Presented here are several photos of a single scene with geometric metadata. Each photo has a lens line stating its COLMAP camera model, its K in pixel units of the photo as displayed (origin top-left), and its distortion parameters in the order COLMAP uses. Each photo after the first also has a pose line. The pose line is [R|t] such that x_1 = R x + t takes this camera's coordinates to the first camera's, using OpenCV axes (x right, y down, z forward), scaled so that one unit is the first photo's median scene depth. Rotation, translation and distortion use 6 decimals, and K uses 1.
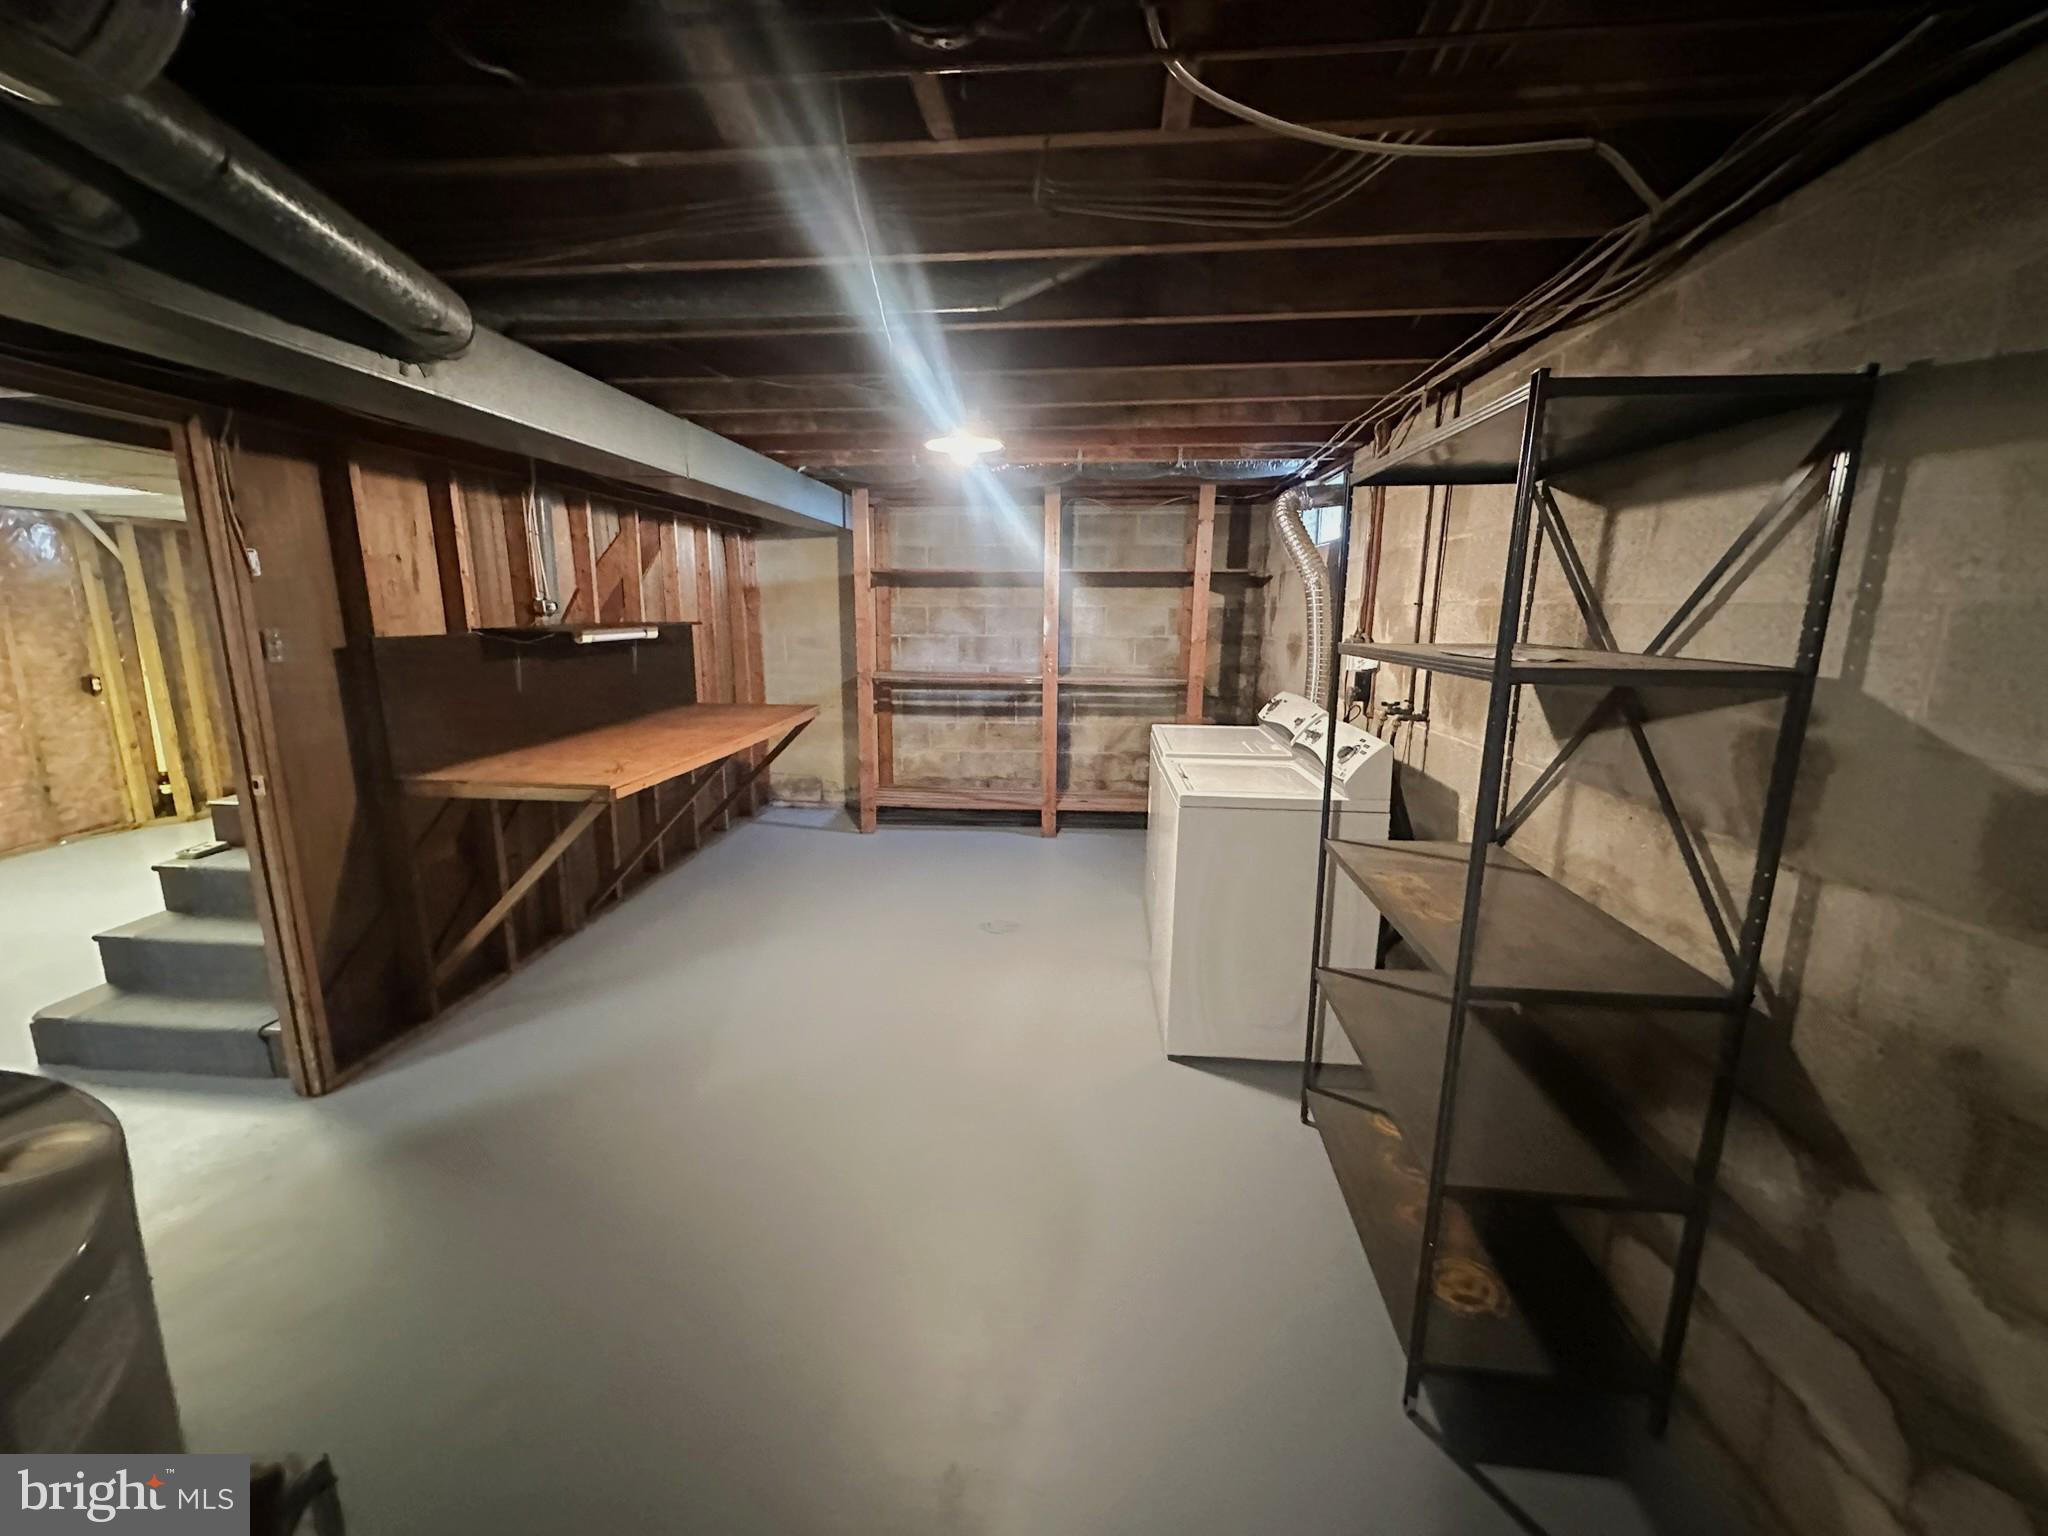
lens RADIAL K [[827.7, 0, 1014.3], [0, 827.7, 767.7], [0, 0, 1]] dist [-0.003295, -0.000400]
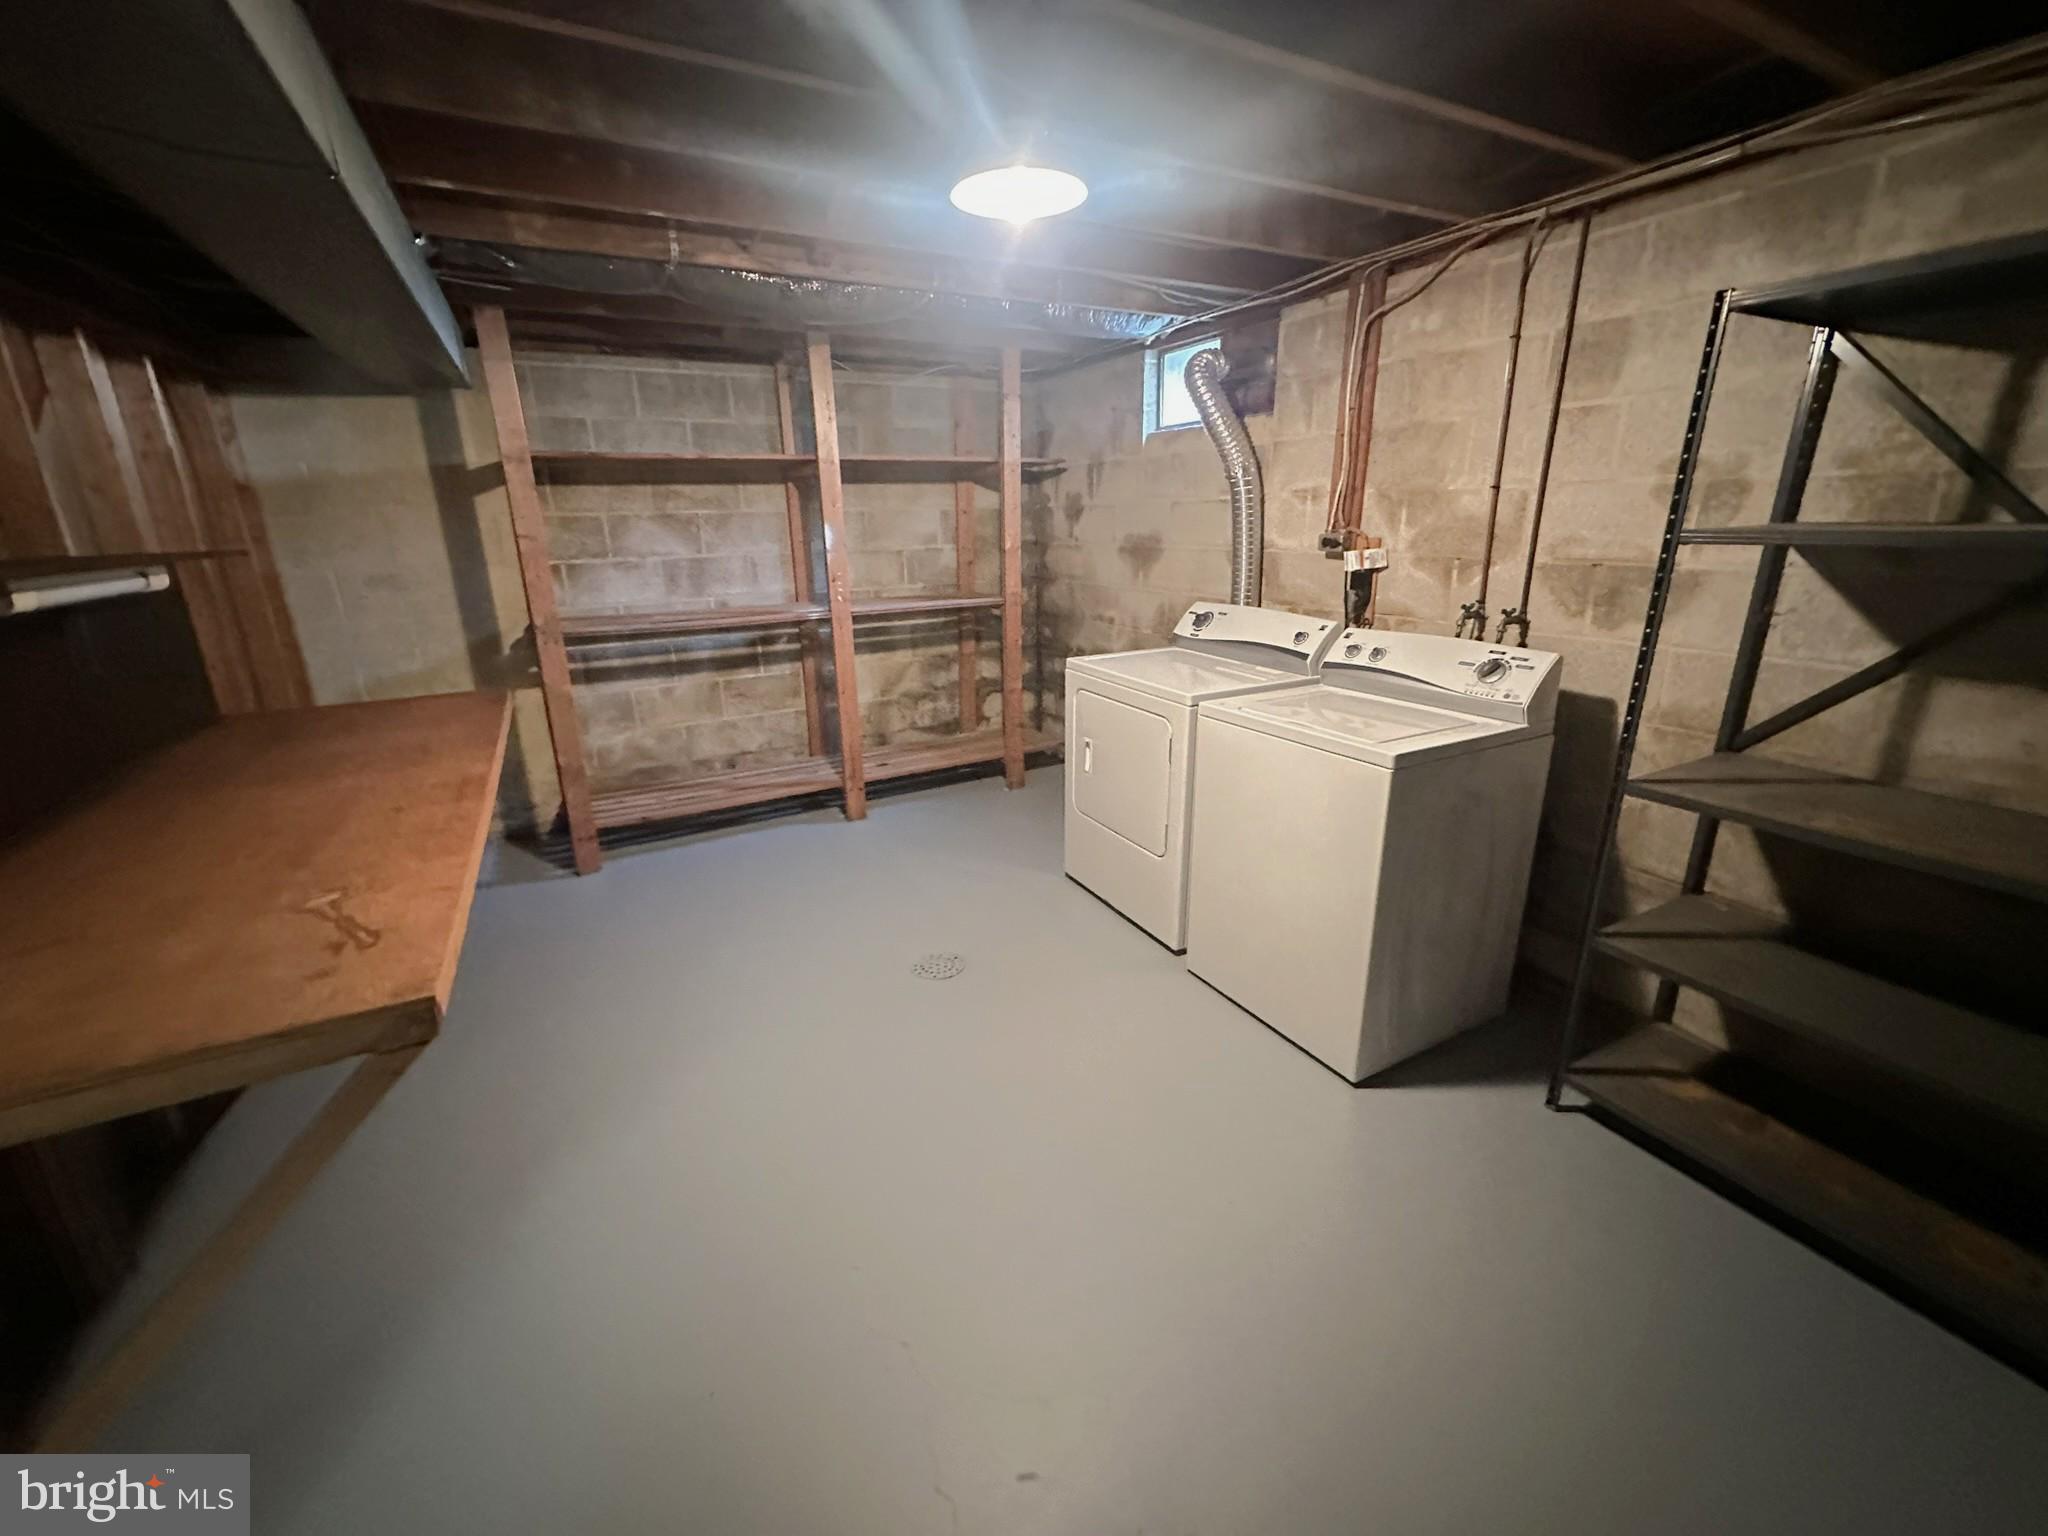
lens RADIAL K [[827.7, 0, 1026.6], [0, 827.7, 771.7], [0, 0, 1]] dist [-0.003295, -0.000400]
pose [[0.828226, -0.184936, 0.529000, -0.210718], [0.128187, 0.981470, 0.142423, -0.045063], [-0.545537, -0.050147, 0.836585, 0.257625]]
